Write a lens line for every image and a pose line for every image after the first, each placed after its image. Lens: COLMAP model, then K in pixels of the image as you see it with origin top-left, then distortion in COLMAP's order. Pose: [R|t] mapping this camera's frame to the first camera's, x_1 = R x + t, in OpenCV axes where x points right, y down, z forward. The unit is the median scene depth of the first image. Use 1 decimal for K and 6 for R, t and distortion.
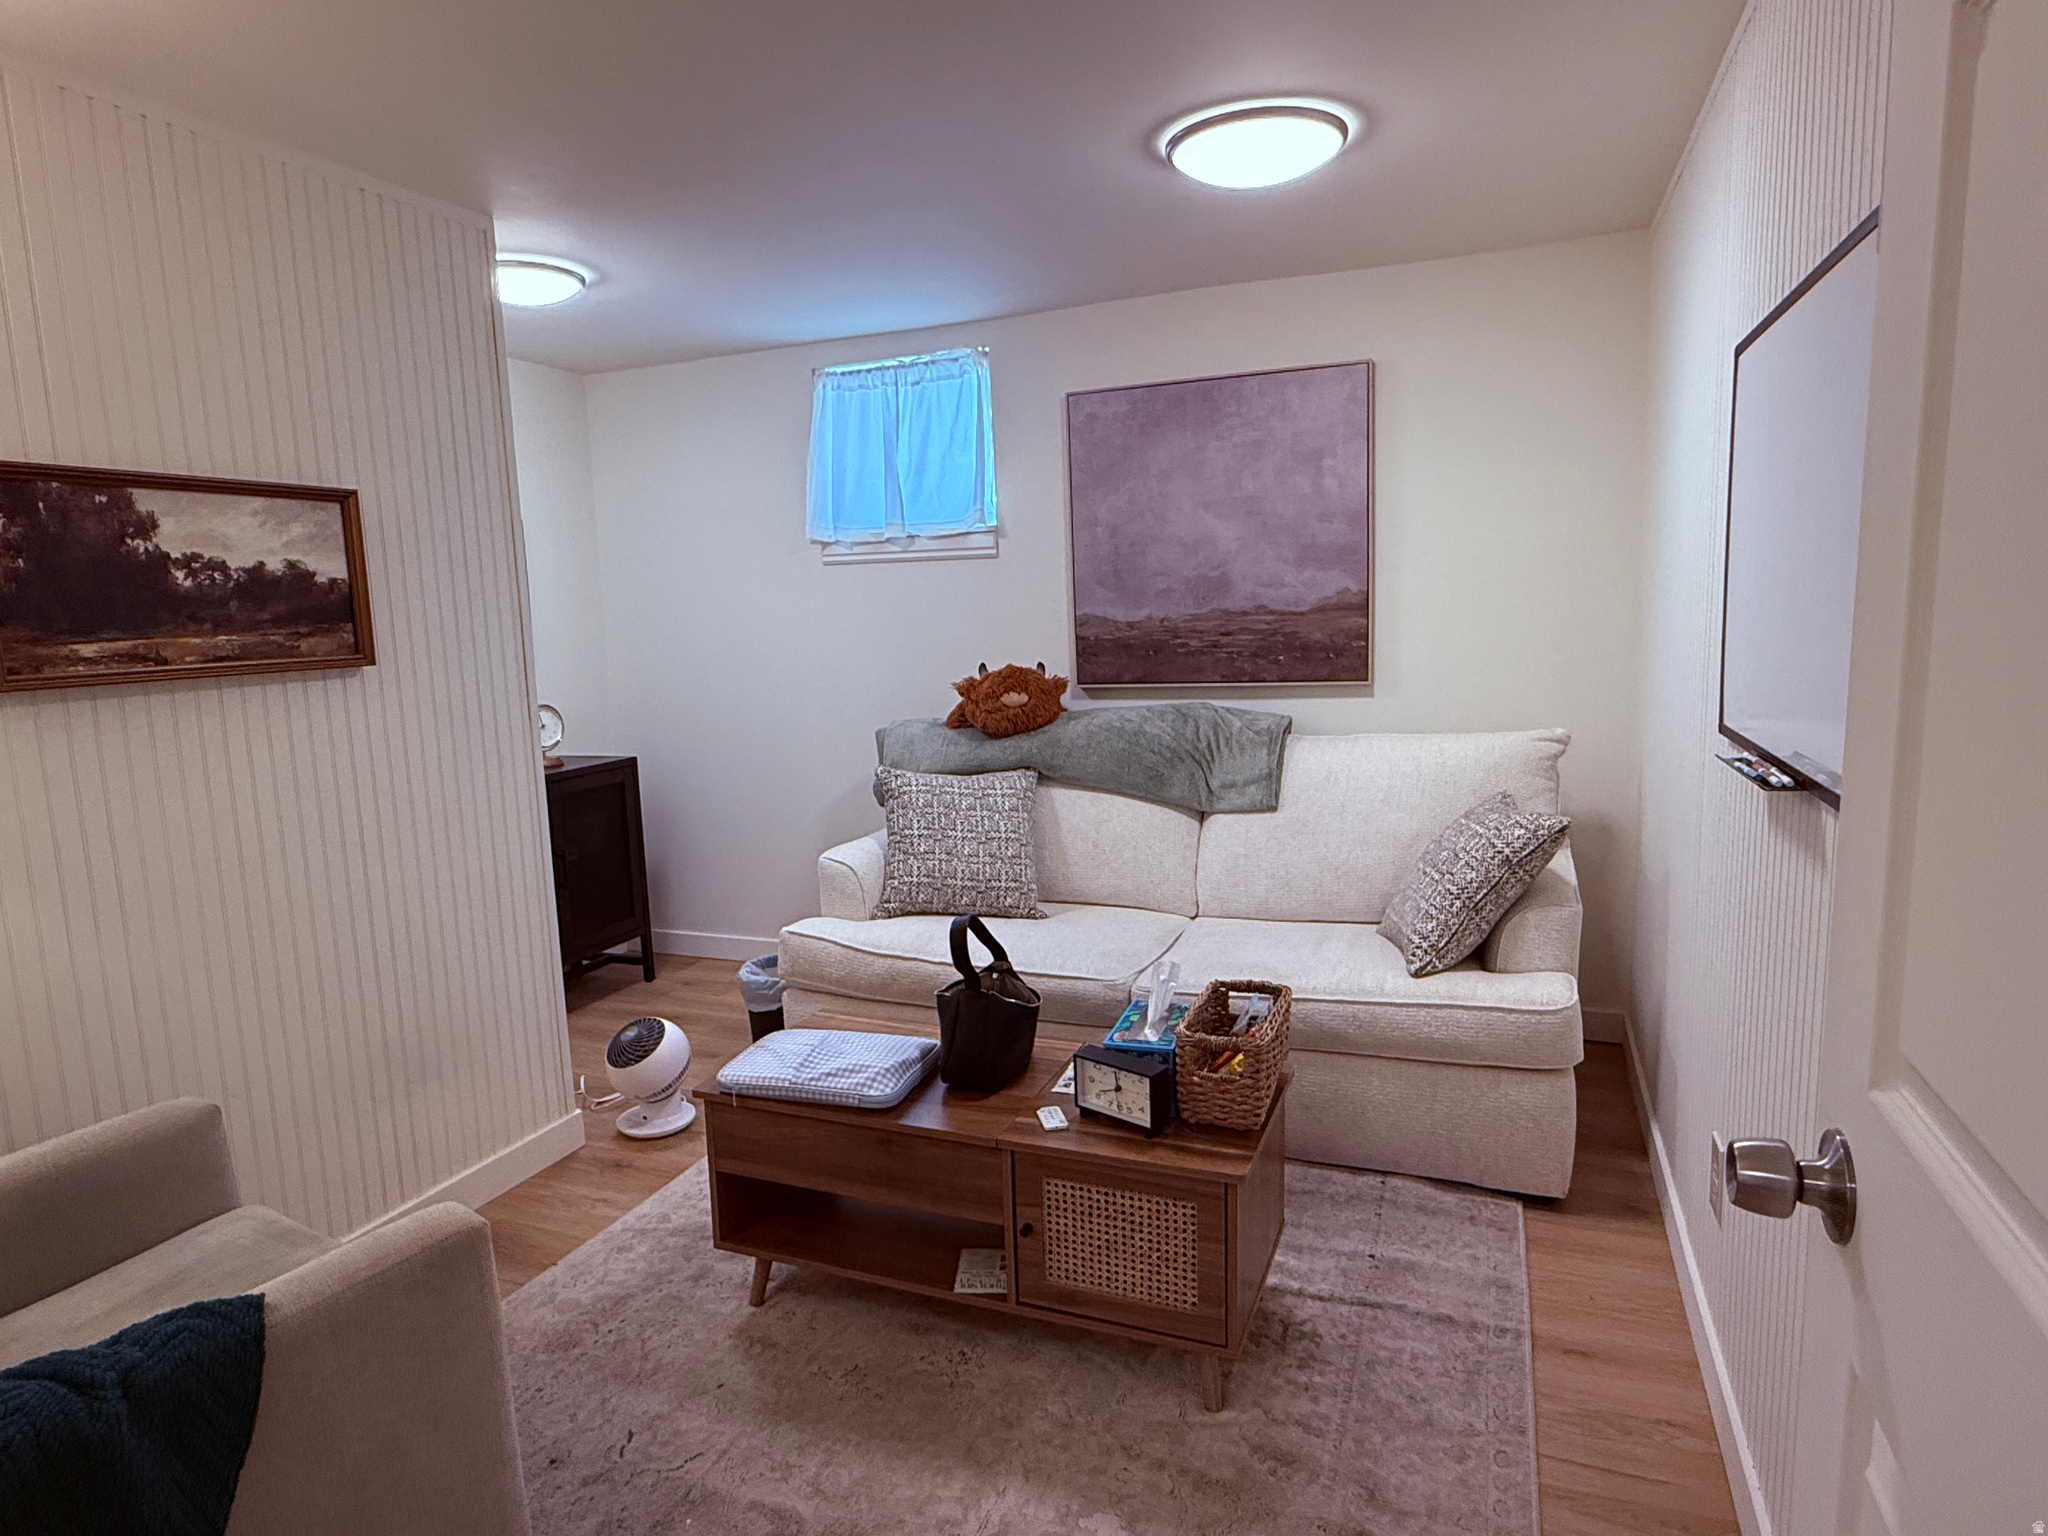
lens RADIAL K [[1186.8, 0, 1024.6], [0, 1186.8, 764.8], [0, 0, 1]] dist [0.006352, -0.001442]
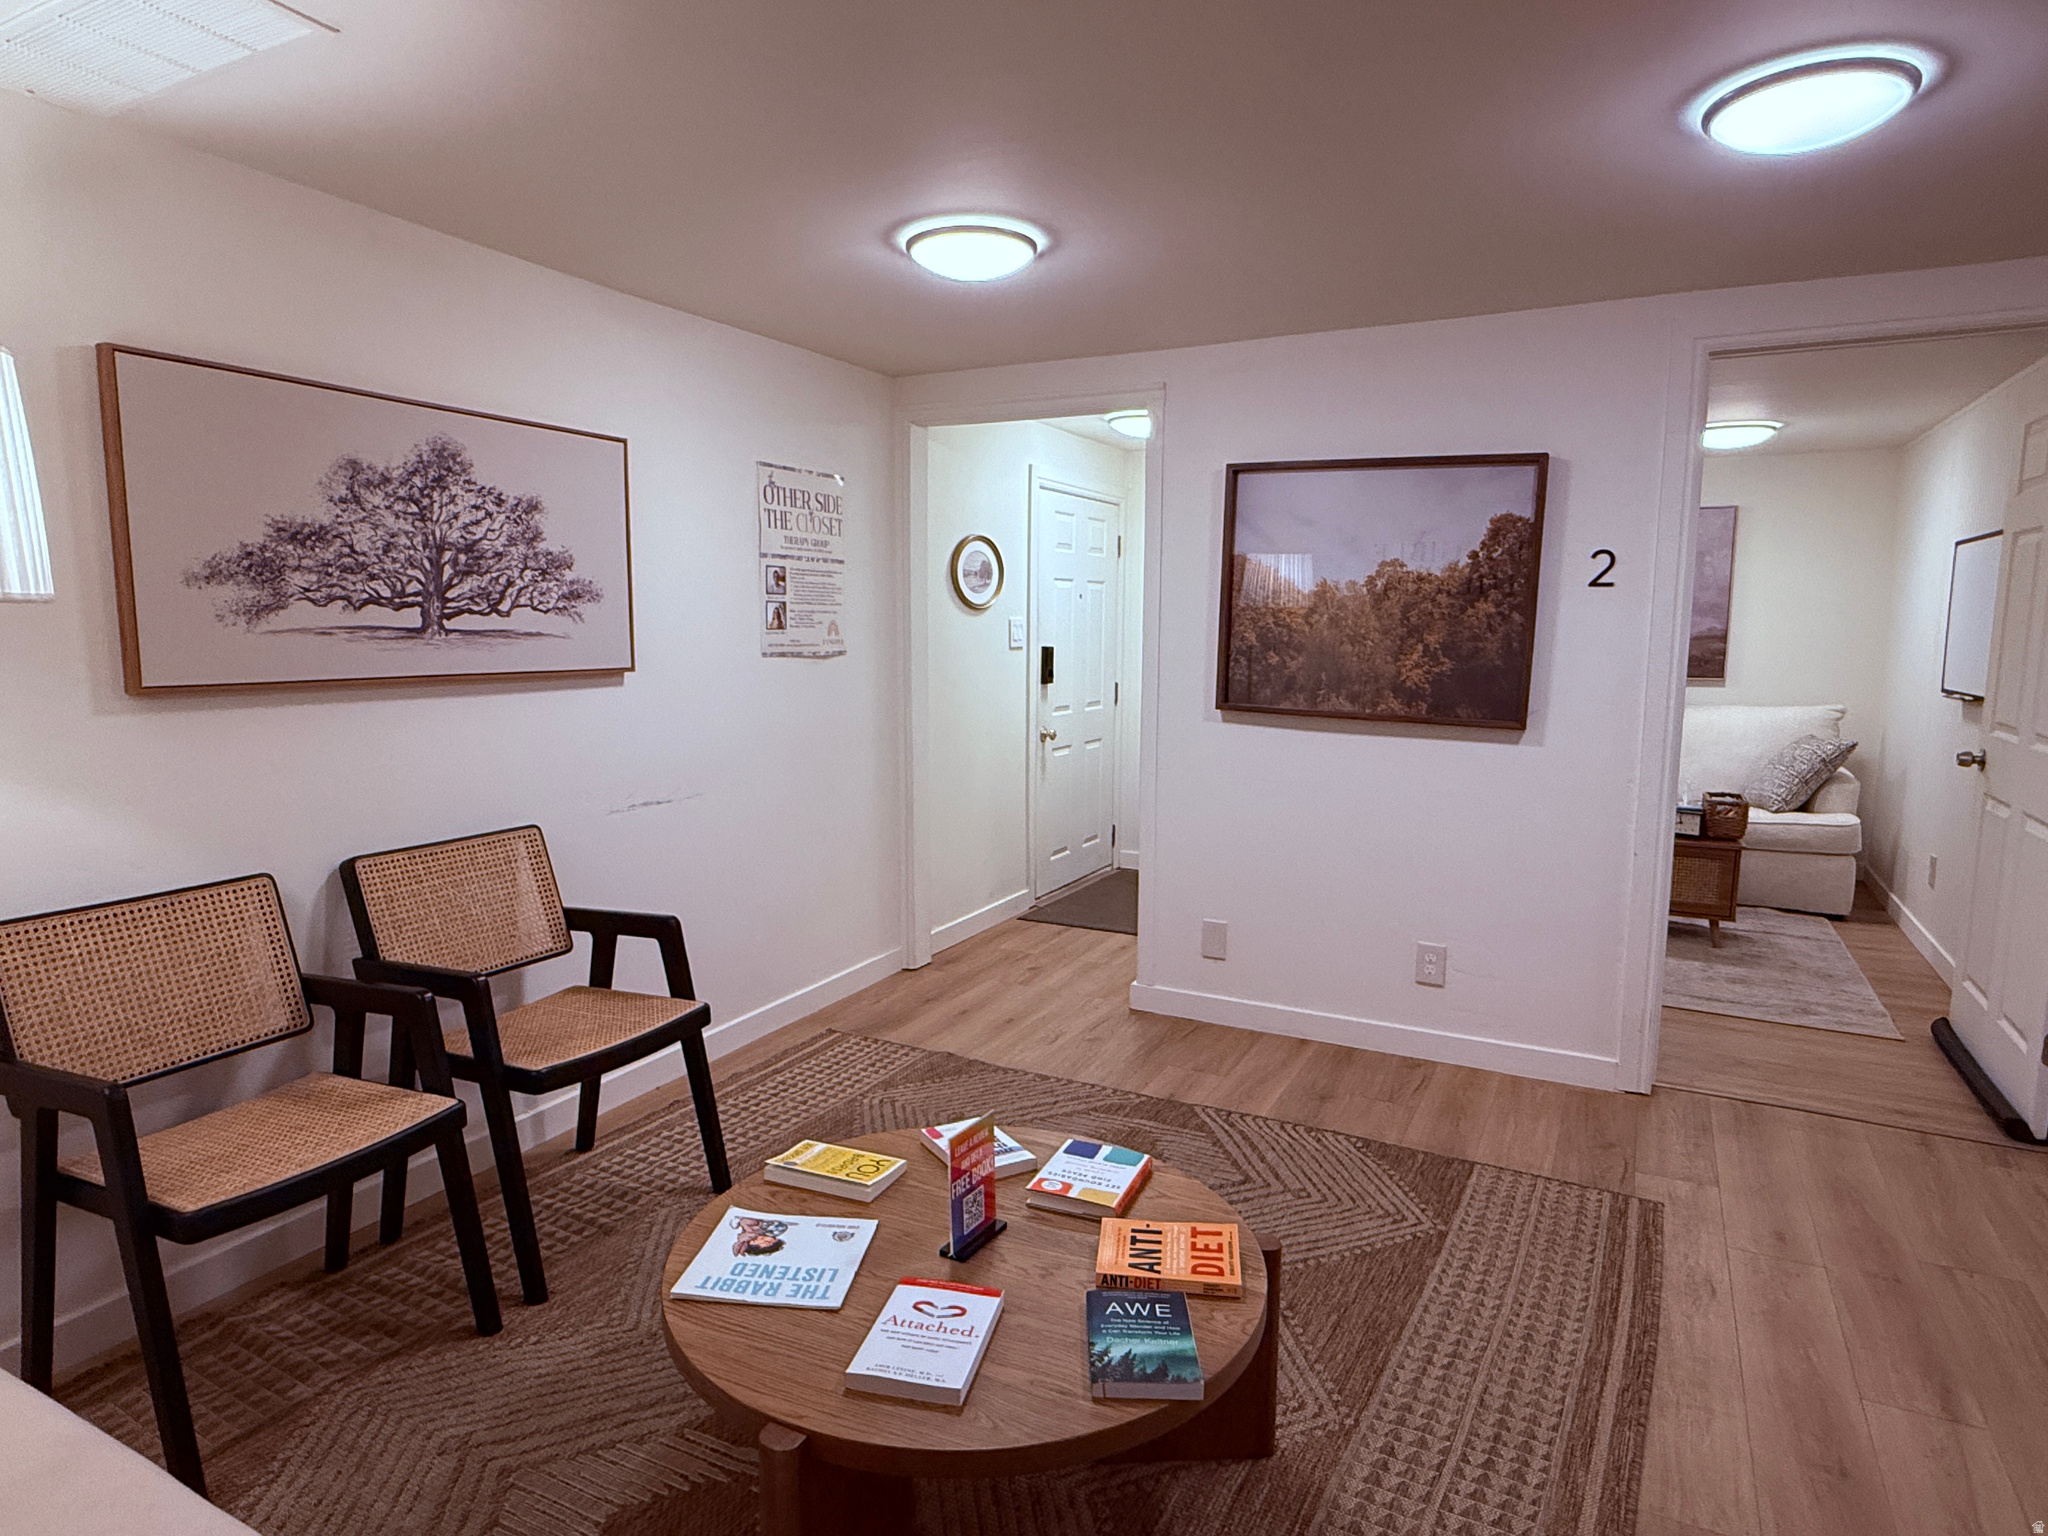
lens RADIAL K [[1186.8, 0, 1021.8], [0, 1186.8, 777.4], [0, 0, 1]] dist [0.006352, -0.001442]
pose [[0.994340, 0.046920, -0.095319, -0.791382], [-0.047758, 0.998838, -0.006521, 0.191021], [0.094903, 0.011036, 0.995425, -1.212662]]
